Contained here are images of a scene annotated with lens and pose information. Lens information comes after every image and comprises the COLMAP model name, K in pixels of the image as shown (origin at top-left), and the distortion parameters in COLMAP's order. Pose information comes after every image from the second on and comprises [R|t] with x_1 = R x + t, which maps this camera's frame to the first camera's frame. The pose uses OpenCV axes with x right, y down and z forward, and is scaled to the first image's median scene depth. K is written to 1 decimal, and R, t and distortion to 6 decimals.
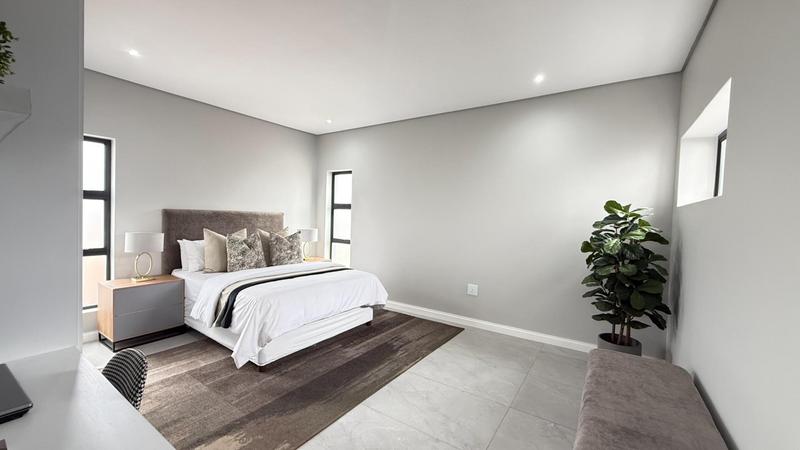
lens RADIAL K [[317.5, 0, 400.0], [0, 317.5, 225.0], [0, 0, 1]] dist [-0.001259, 0.000341]
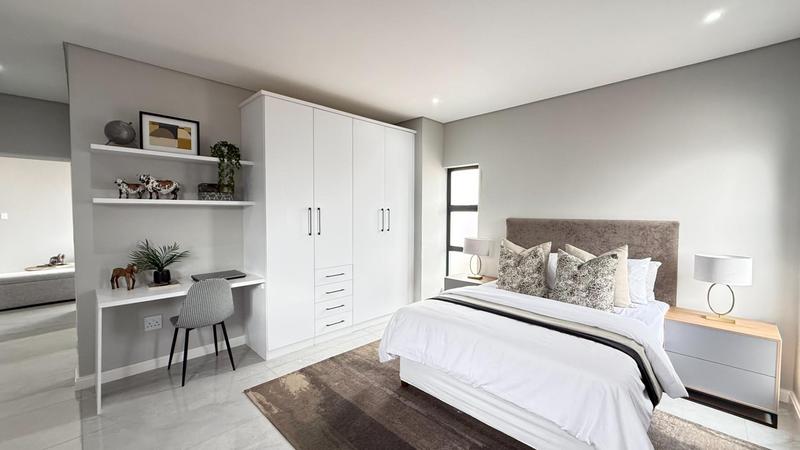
lens RADIAL K [[320.0, 0, 390.0], [0, 320.0, 224.1], [0, 0, 1]] dist [0.000301, 0.000067]
pose [[-0.203803, 0.004173, -0.979003, 0.366066], [-0.044755, 0.998906, 0.013575, -0.026093], [0.977988, 0.046582, -0.203393, 0.806386]]
